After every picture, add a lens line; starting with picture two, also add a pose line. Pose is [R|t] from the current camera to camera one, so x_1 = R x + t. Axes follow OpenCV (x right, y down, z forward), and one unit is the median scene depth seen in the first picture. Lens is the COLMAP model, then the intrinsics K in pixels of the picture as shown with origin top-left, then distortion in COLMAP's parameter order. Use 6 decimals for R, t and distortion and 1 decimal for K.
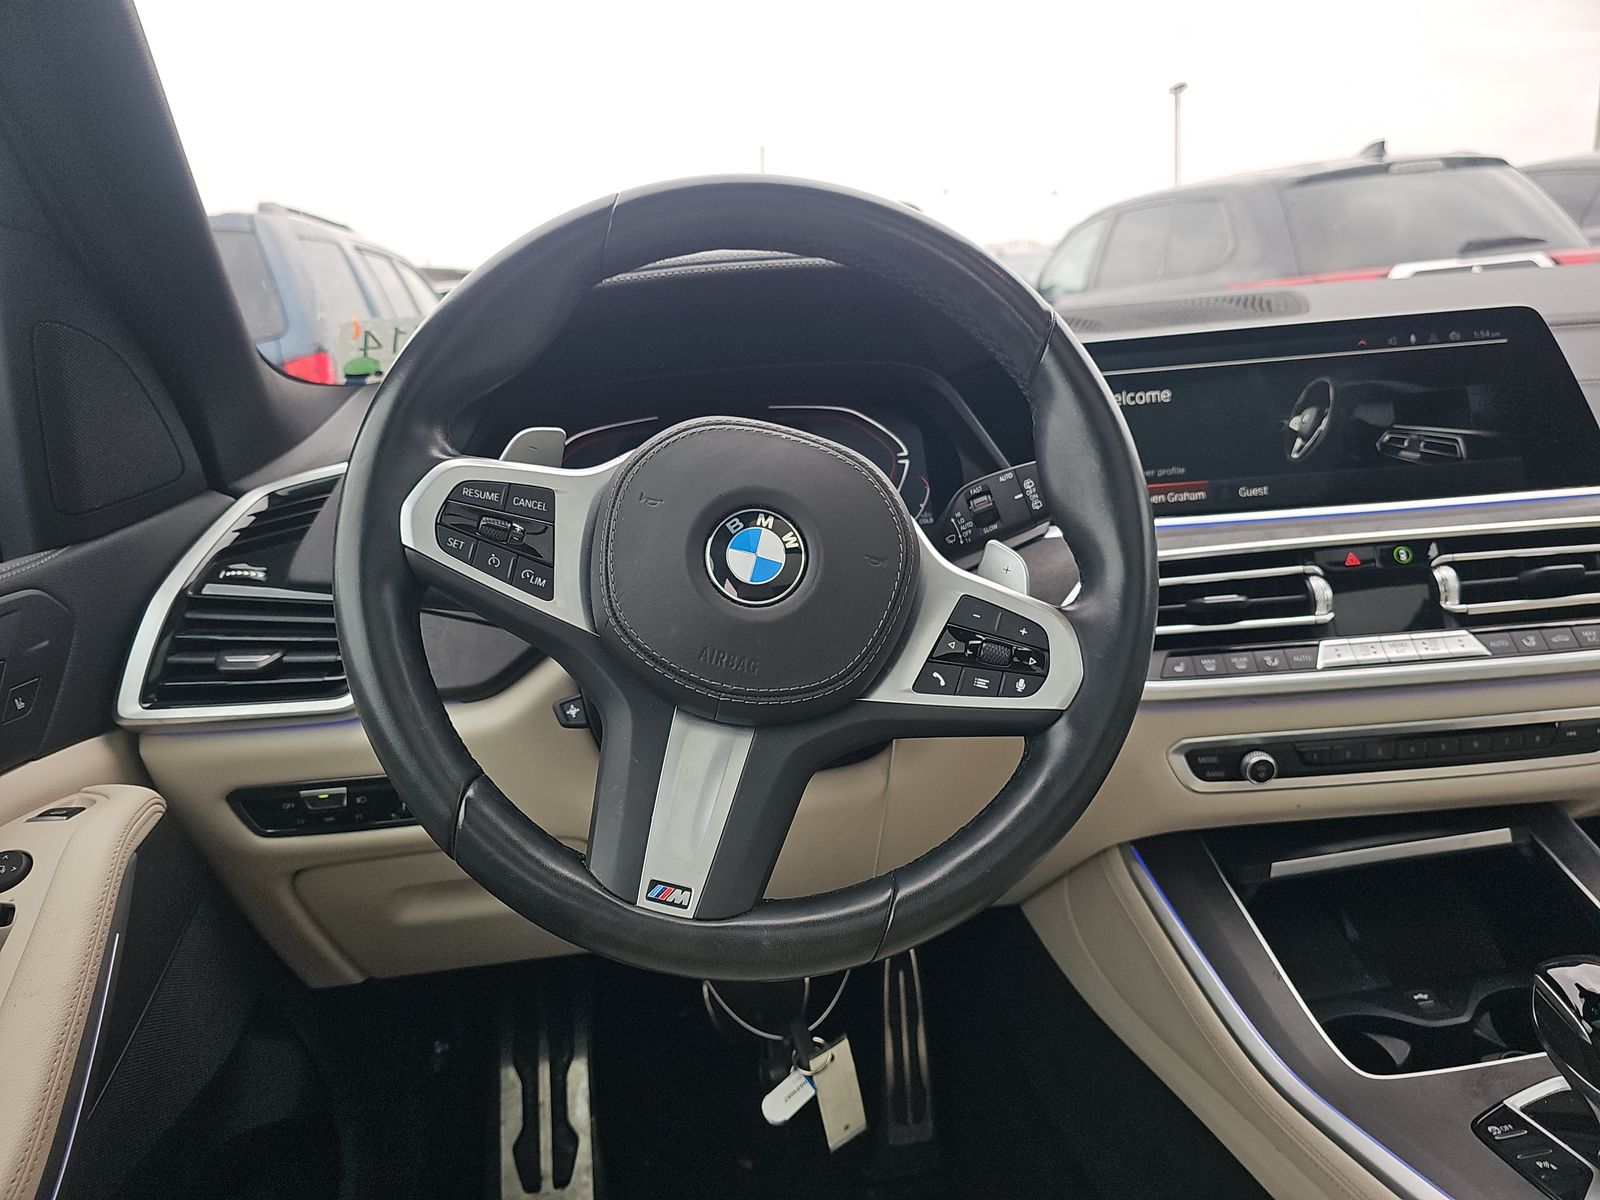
lens RADIAL K [[981.0, 0, 800.0], [0, 981.0, 600.0], [0, 0, 1]] dist [0.075440, -0.079381]
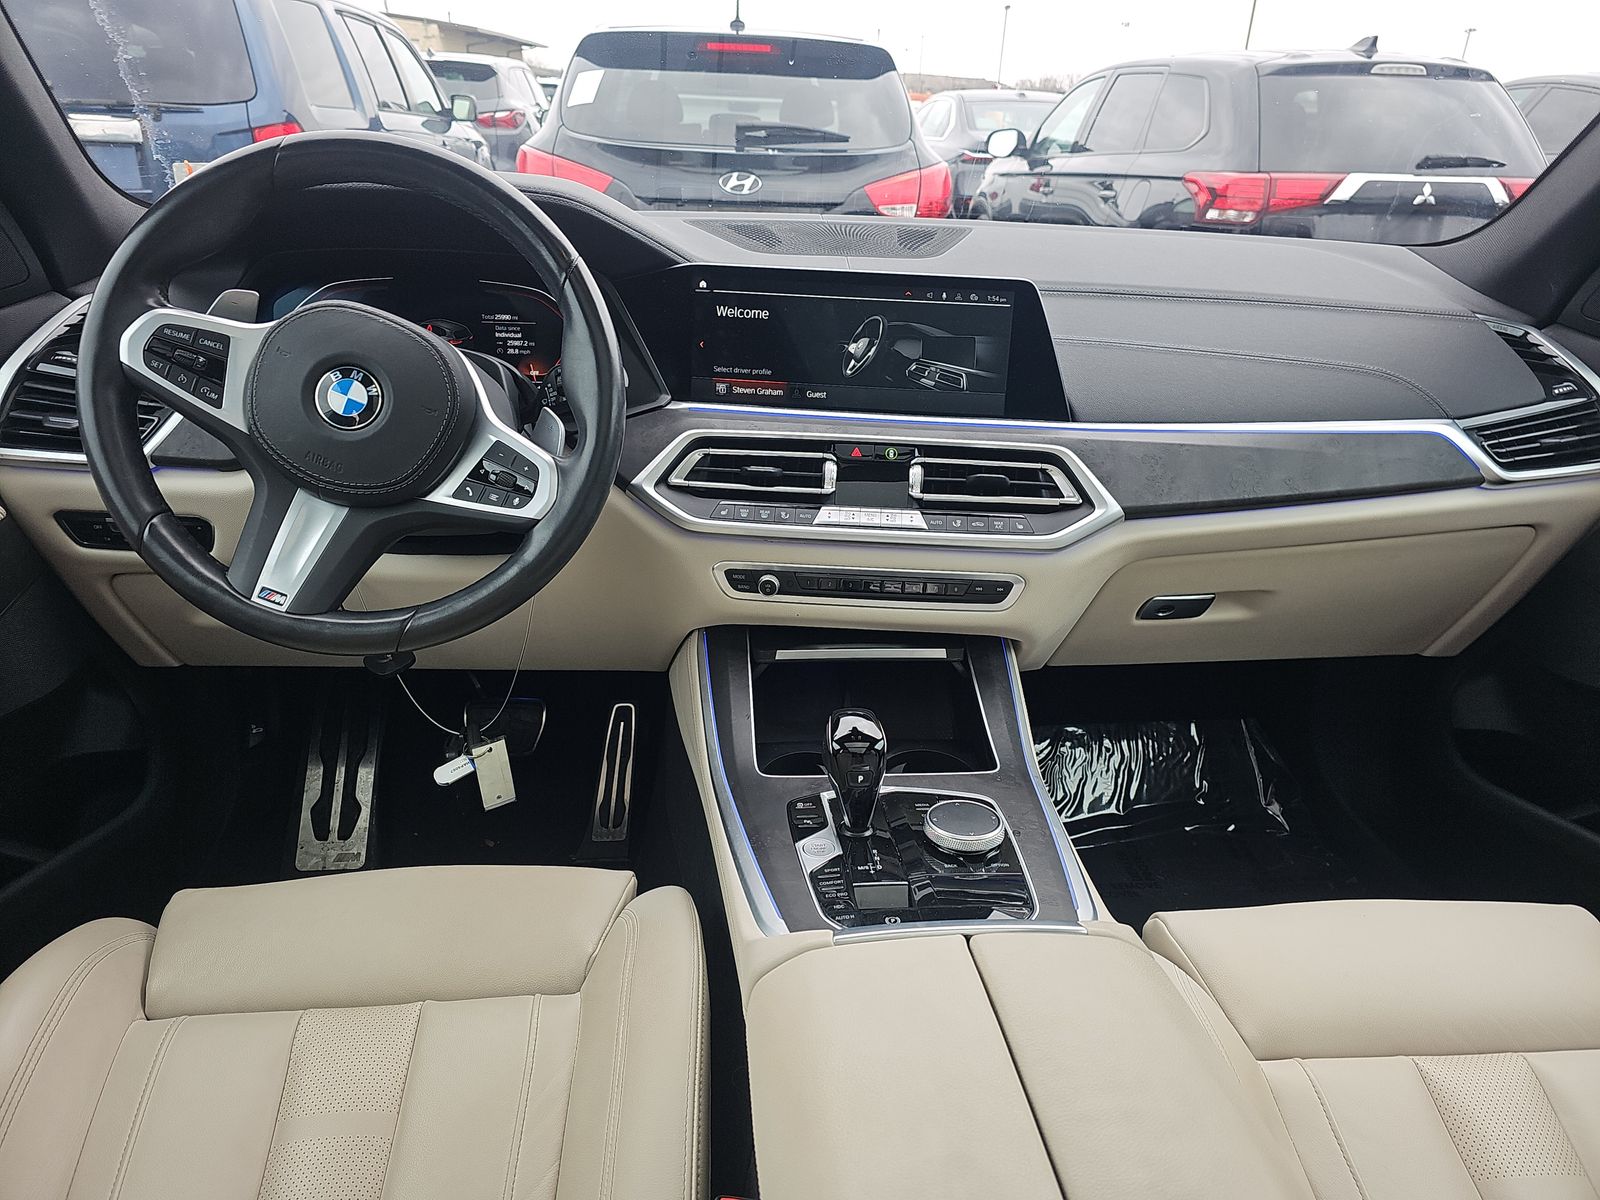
lens RADIAL K [[981.0, 0, 800.0], [0, 981.0, 600.0], [0, 0, 1]] dist [0.075440, -0.079381]
pose [[0.992097, 0.124587, 0.014885, 0.481426], [-0.125323, 0.978095, 0.166207, -0.058160], [0.006148, -0.166758, 0.985979, -0.433400]]
